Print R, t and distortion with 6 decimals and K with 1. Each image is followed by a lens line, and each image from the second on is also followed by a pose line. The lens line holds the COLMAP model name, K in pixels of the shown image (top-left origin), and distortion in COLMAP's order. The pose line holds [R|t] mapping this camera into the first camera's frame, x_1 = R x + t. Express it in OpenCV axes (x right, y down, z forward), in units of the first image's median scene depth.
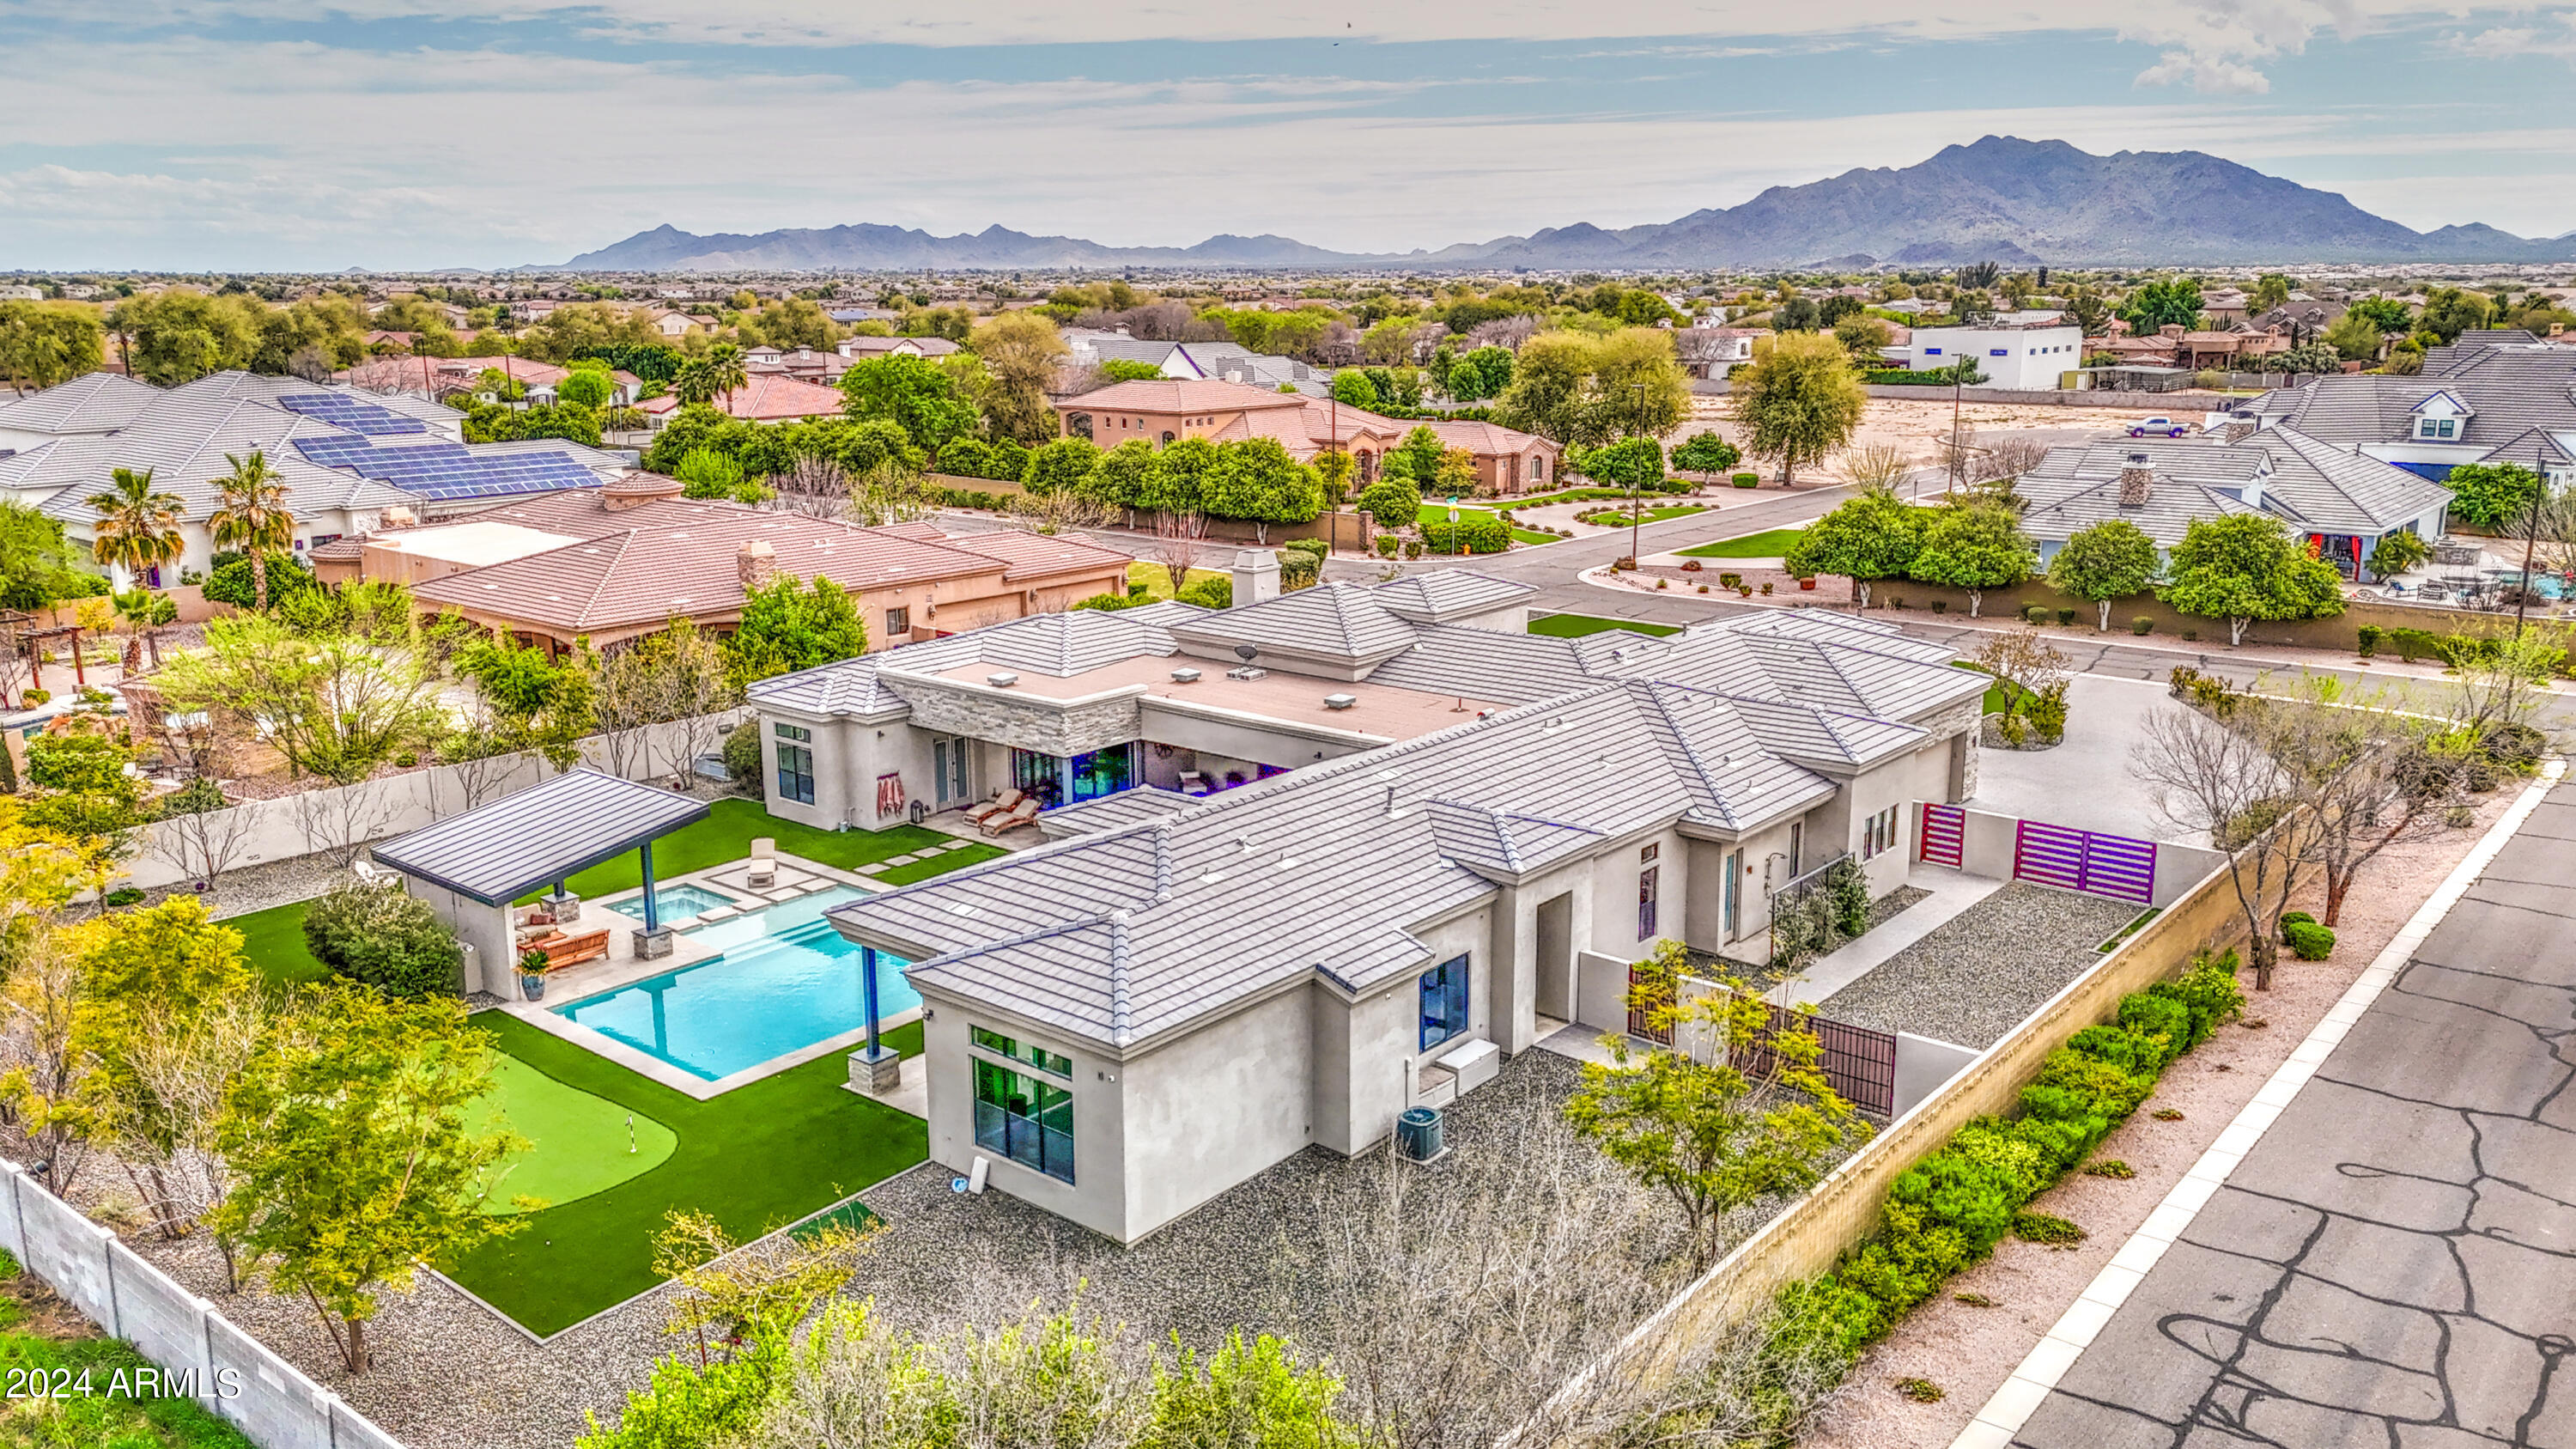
lens RADIAL K [[1960.1, 0, 1273.9], [0, 1960.1, 732.3], [0, 0, 1]] dist [0.092261, -0.092097]
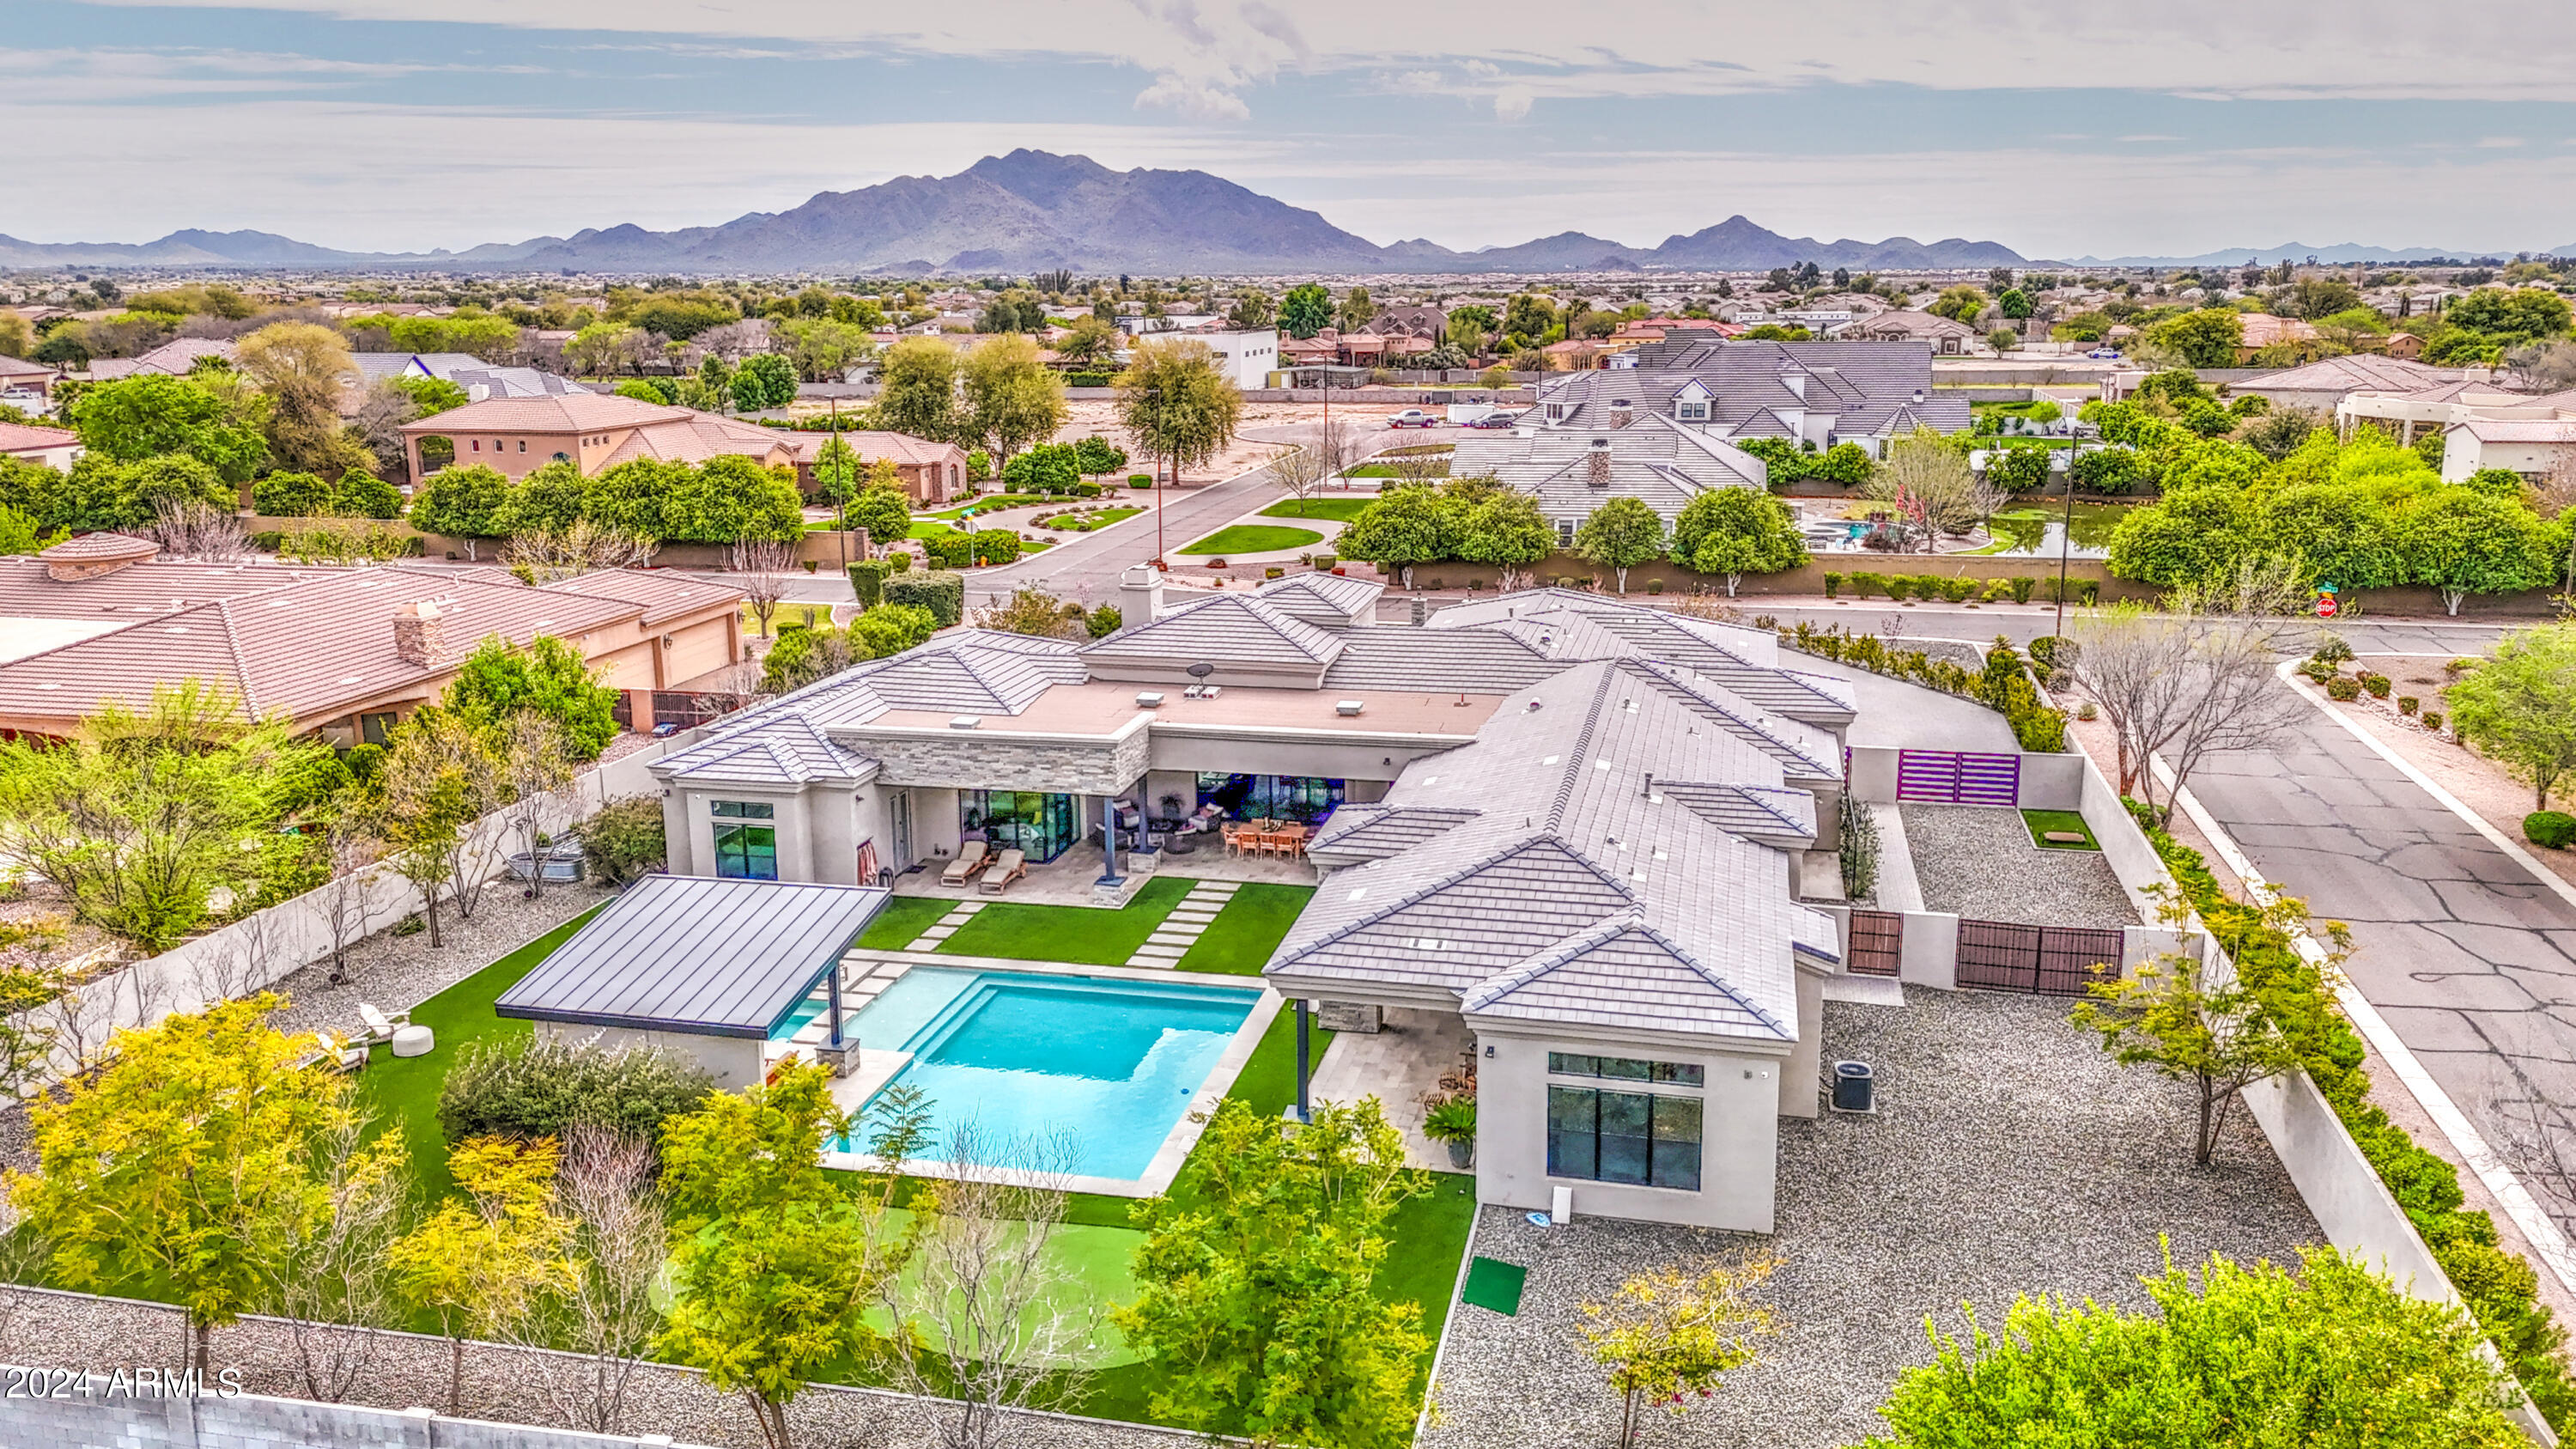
lens RADIAL K [[1960.1, 0, 1301.7], [0, 1960.1, 743.3], [0, 0, 1]] dist [0.092261, -0.092097]
pose [[0.891304, -0.108738, 0.440174, -0.240002], [0.107477, 0.993817, 0.027878, -0.015842], [-0.440484, 0.022461, 0.897479, 0.061401]]
